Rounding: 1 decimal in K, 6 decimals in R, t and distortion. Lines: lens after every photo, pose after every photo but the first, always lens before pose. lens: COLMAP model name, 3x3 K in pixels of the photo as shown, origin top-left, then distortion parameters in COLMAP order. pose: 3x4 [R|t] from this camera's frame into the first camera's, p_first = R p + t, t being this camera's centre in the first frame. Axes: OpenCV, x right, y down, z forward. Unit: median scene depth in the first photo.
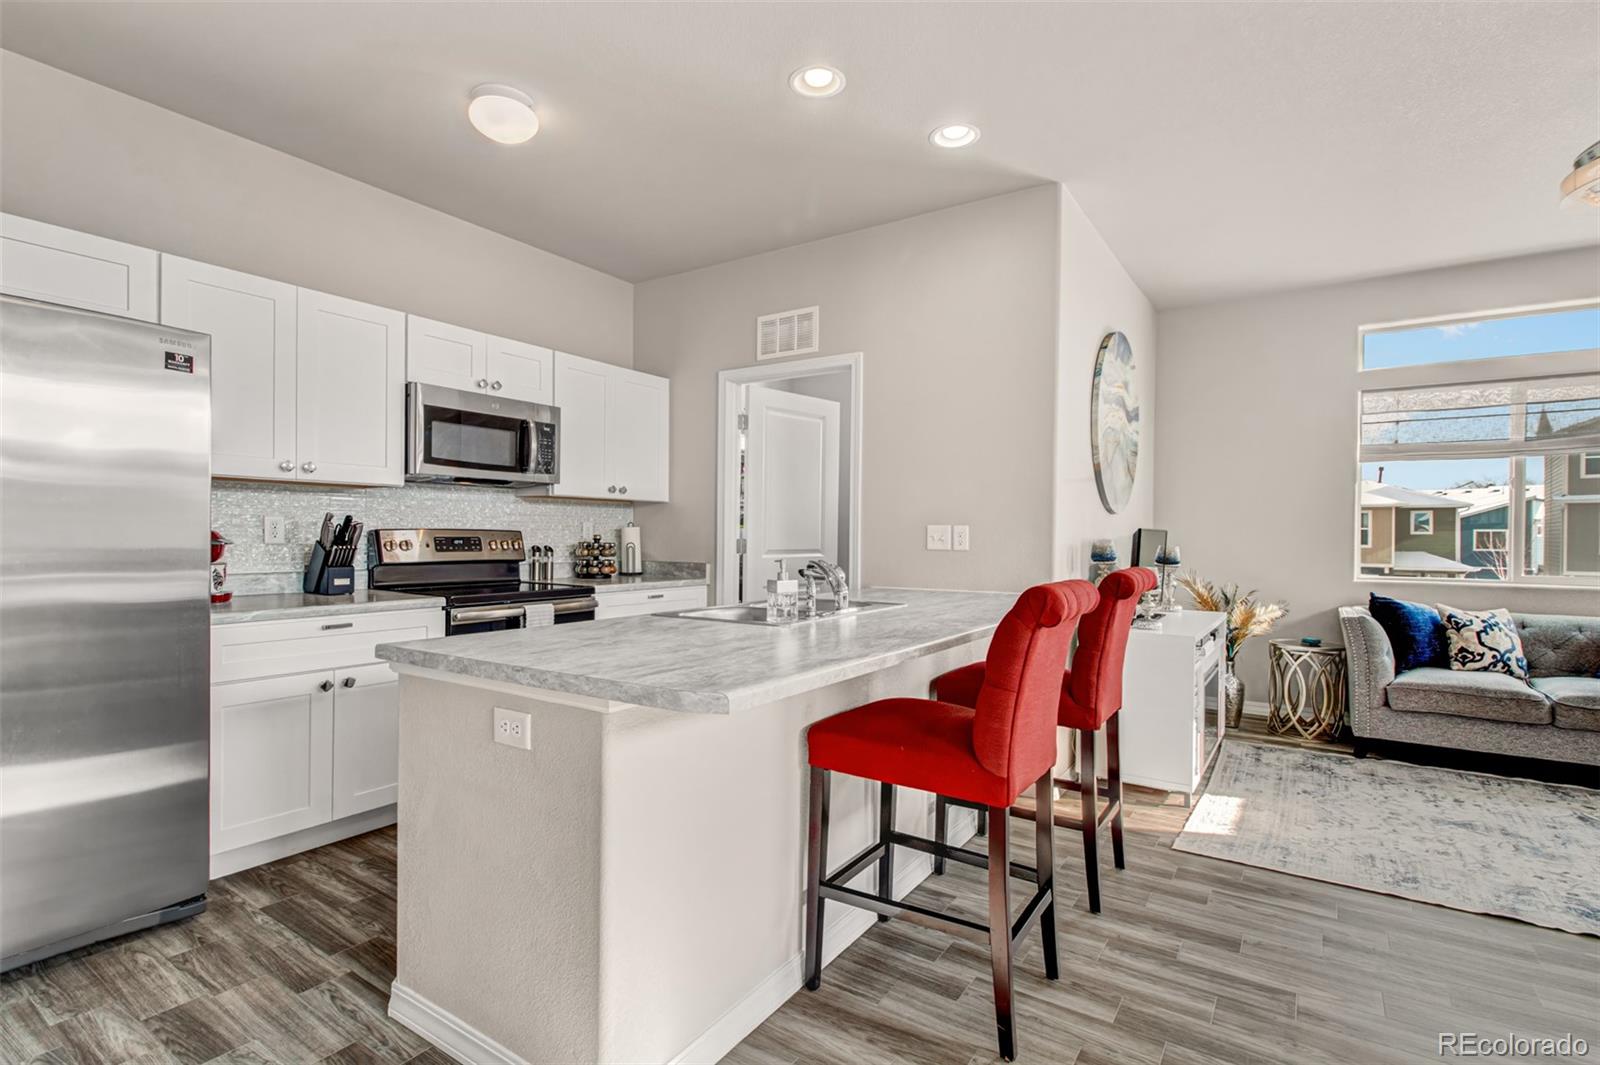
lens RADIAL K [[772.3, 0, 824.2], [0, 772.3, 529.9], [0, 0, 1]] dist [0.021573, -0.017409]
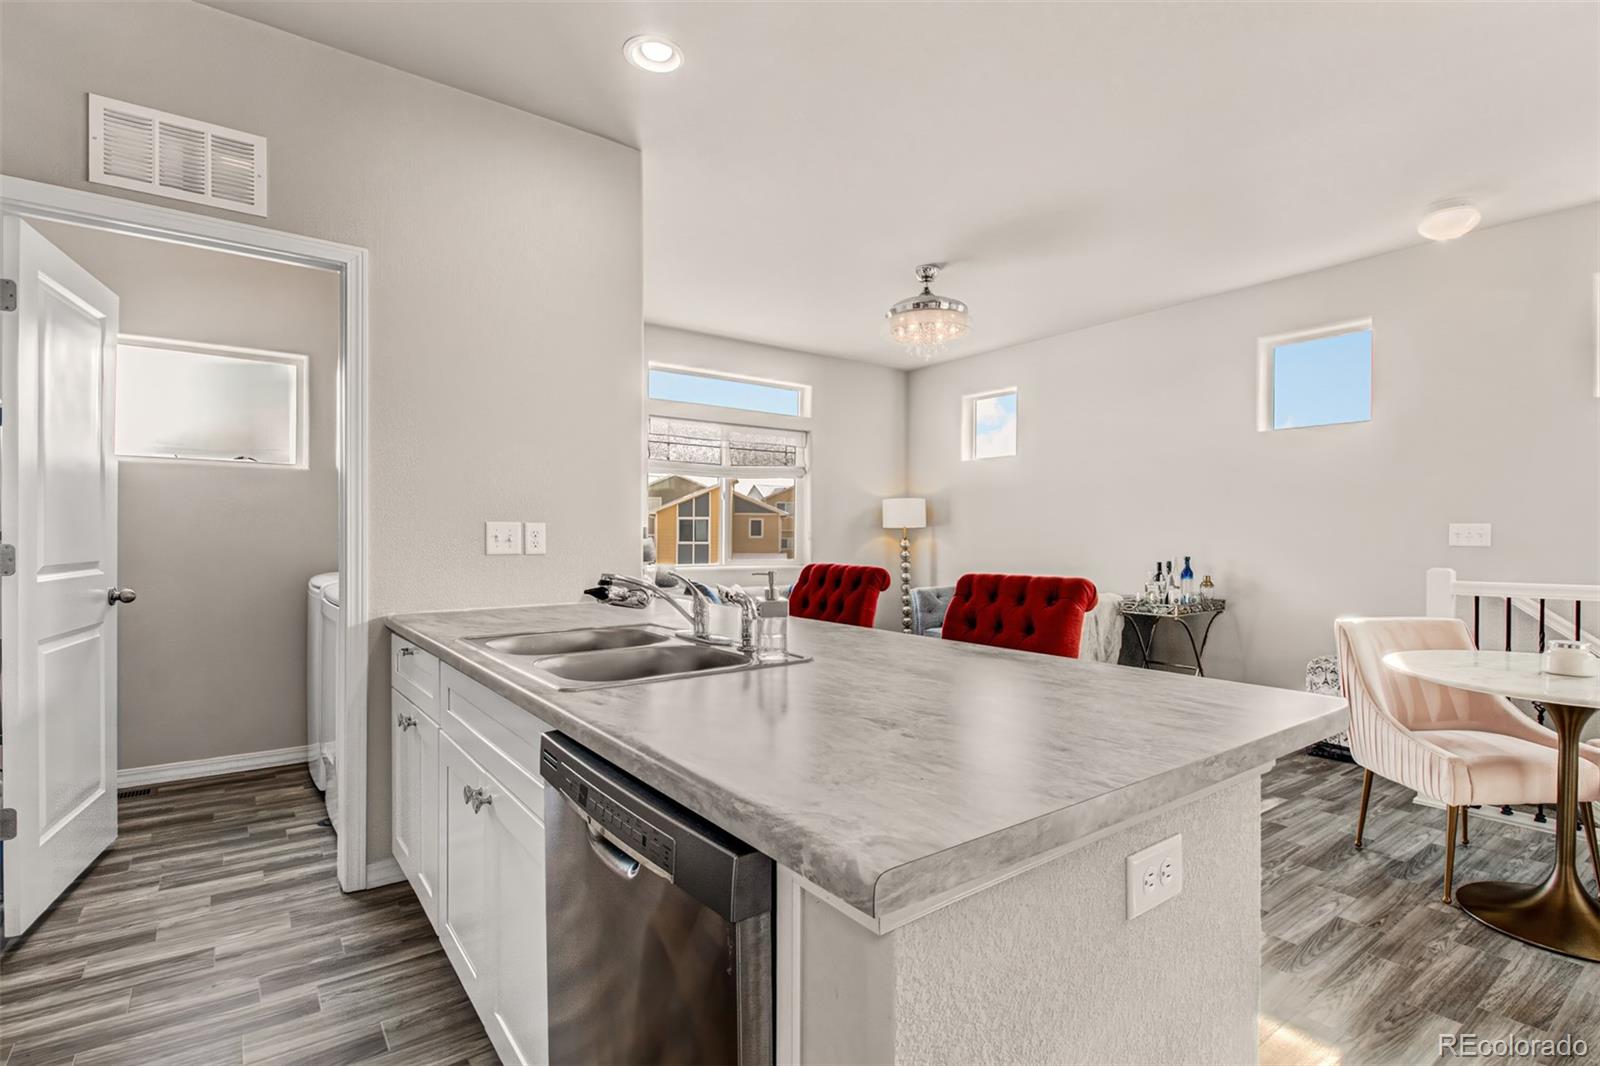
lens RADIAL K [[759.8, 0, 800.0], [0, 759.8, 533.0], [0, 0, 1]] dist [-0.001797, -0.000280]
pose [[0.354715, -0.002650, 0.934971, -0.522176], [-0.001888, 0.999992, 0.003550, 0.002156], [-0.934973, -0.003024, 0.354707, 0.562442]]
